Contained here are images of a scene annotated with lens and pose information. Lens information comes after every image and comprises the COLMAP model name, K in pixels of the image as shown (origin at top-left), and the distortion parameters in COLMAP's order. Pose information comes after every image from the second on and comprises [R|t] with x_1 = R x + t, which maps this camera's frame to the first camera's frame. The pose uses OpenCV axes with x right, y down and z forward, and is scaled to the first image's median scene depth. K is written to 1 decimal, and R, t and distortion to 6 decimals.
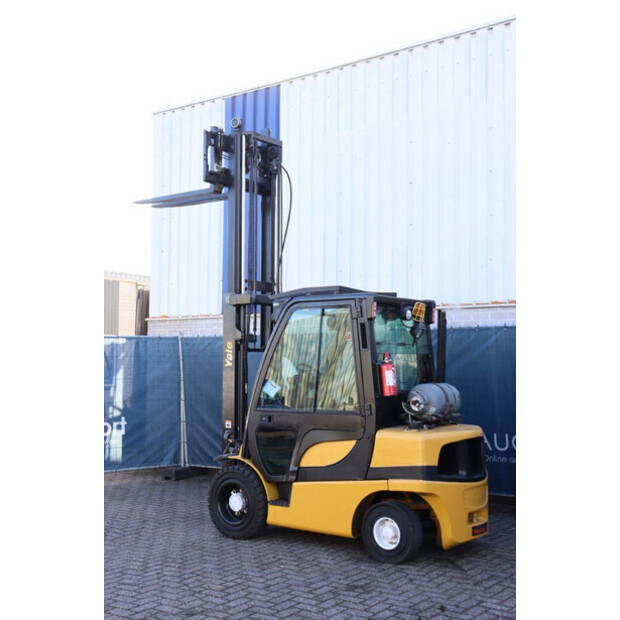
lens RADIAL K [[833.5, 0, 305.0], [0, 833.5, 303.1], [0, 0, 1]] dist [0.045282, 0.000000]
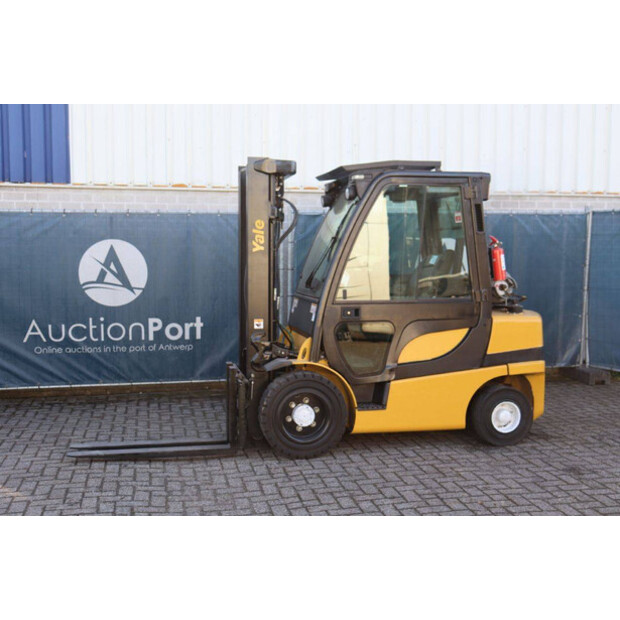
lens RADIAL K [[782.4, 0, 309.1], [0, 782.4, 298.2], [0, 0, 1]] dist [0.030346, 0.000000]
pose [[0.656397, -0.043331, 0.753170, -0.619816], [-0.053298, 0.993191, 0.103590, 0.041043], [-0.752530, -0.108139, 0.649619, 0.480199]]
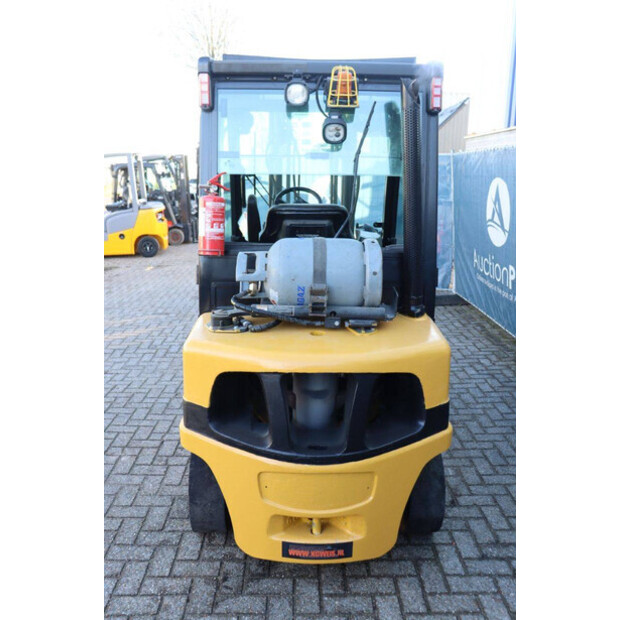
lens RADIAL K [[558.9, 0, 312.6], [0, 558.9, 309.7], [0, 0, 1]] dist [-0.107809, 0.088463]
pose [[0.621479, 0.195542, -0.758635, 0.352731], [0.040157, 0.959126, 0.280117, 0.039857], [0.782401, -0.204552, 0.588224, 0.703249]]
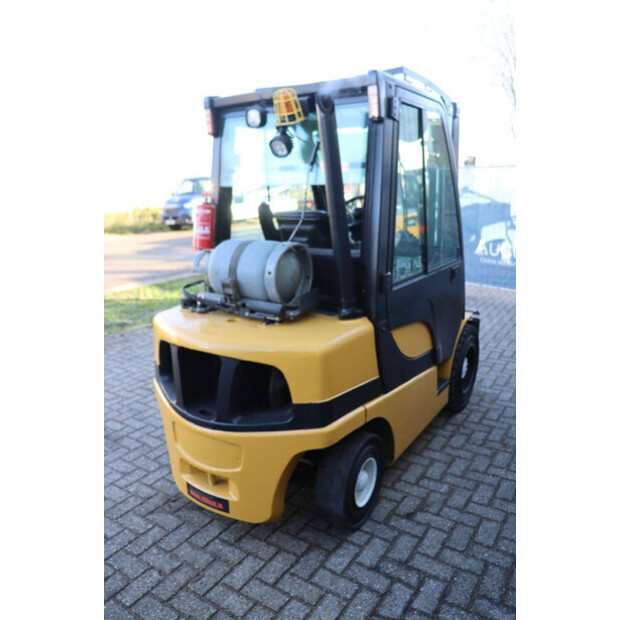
lens RADIAL K [[504.8, 0, 307.0], [0, 504.8, 310.7], [0, 0, 1]] dist [-0.117761, 0.053248]
pose [[0.063984, 0.244528, -0.967529, 0.433164], [0.087942, 0.964362, 0.249543, 0.053072], [0.994069, -0.101053, 0.040199, 0.895393]]
